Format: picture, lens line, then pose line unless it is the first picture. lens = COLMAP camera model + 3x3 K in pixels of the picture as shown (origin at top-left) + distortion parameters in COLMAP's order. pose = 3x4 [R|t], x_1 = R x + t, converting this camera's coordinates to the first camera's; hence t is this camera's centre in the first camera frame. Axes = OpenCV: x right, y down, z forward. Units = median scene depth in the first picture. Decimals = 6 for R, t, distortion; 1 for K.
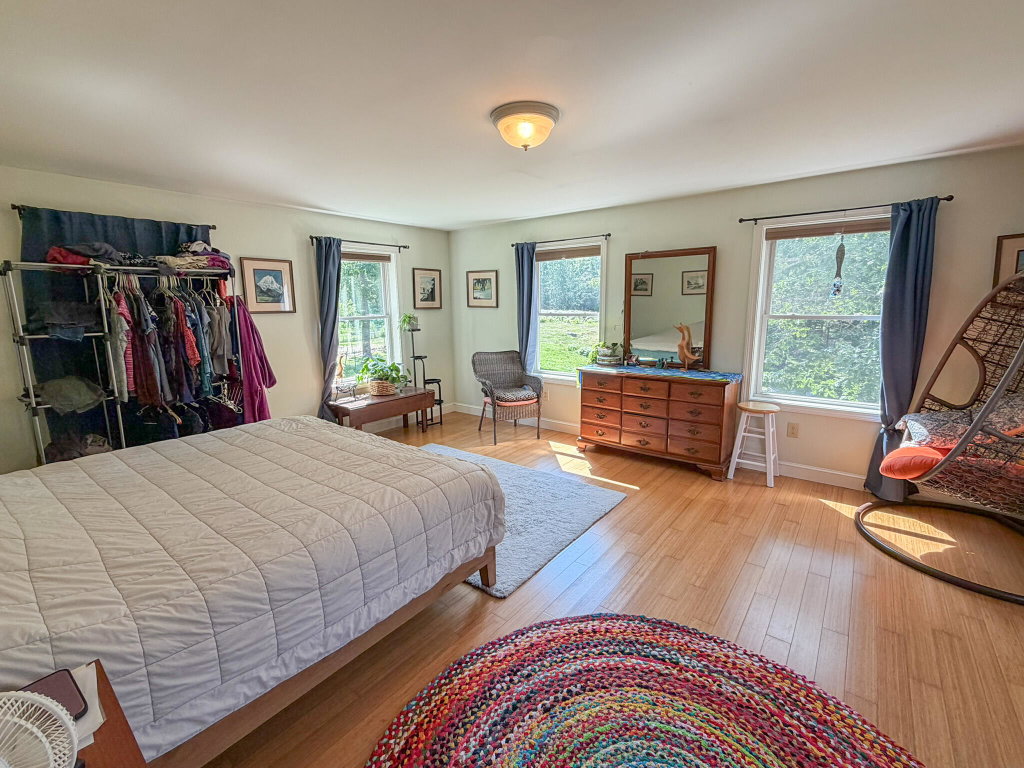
lens RADIAL K [[451.1, 0, 512.0], [0, 451.1, 384.0], [0, 0, 1]] dist [0.000114, 0.000017]
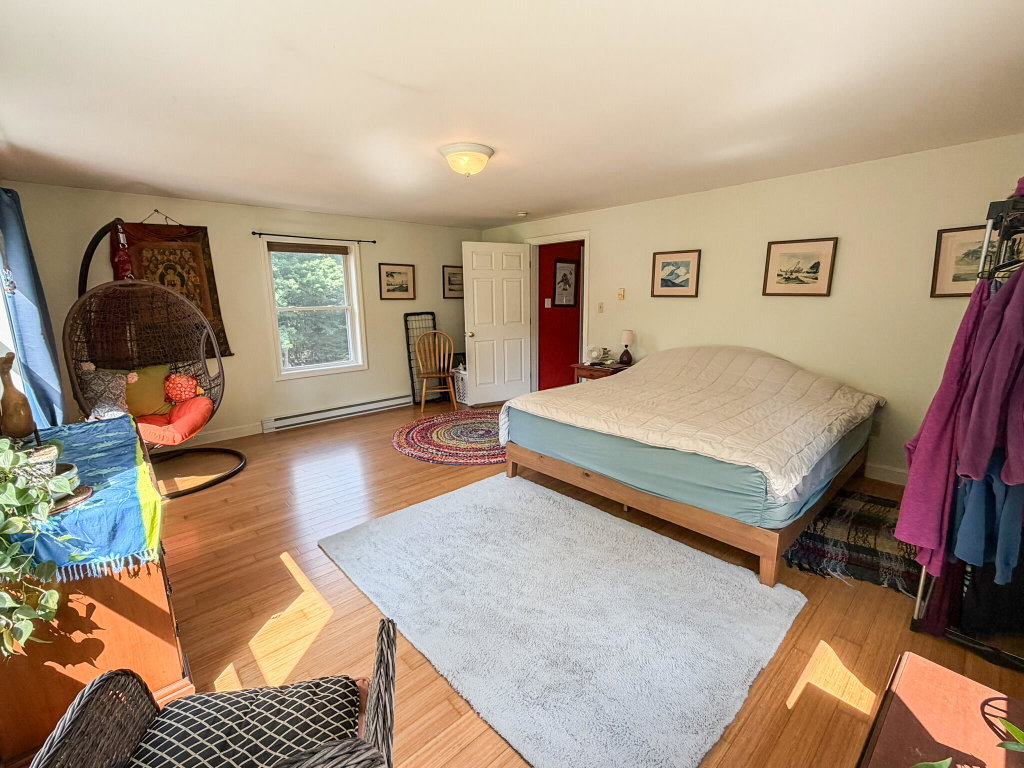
lens RADIAL K [[451.1, 0, 512.0], [0, 451.1, 384.0], [0, 0, 1]] dist [0.000114, 0.000017]
pose [[-0.986679, -0.008944, 0.162432, -0.270465], [0.051286, 0.930467, 0.362767, -0.364699], [-0.154383, 0.366265, -0.917614, 2.050264]]
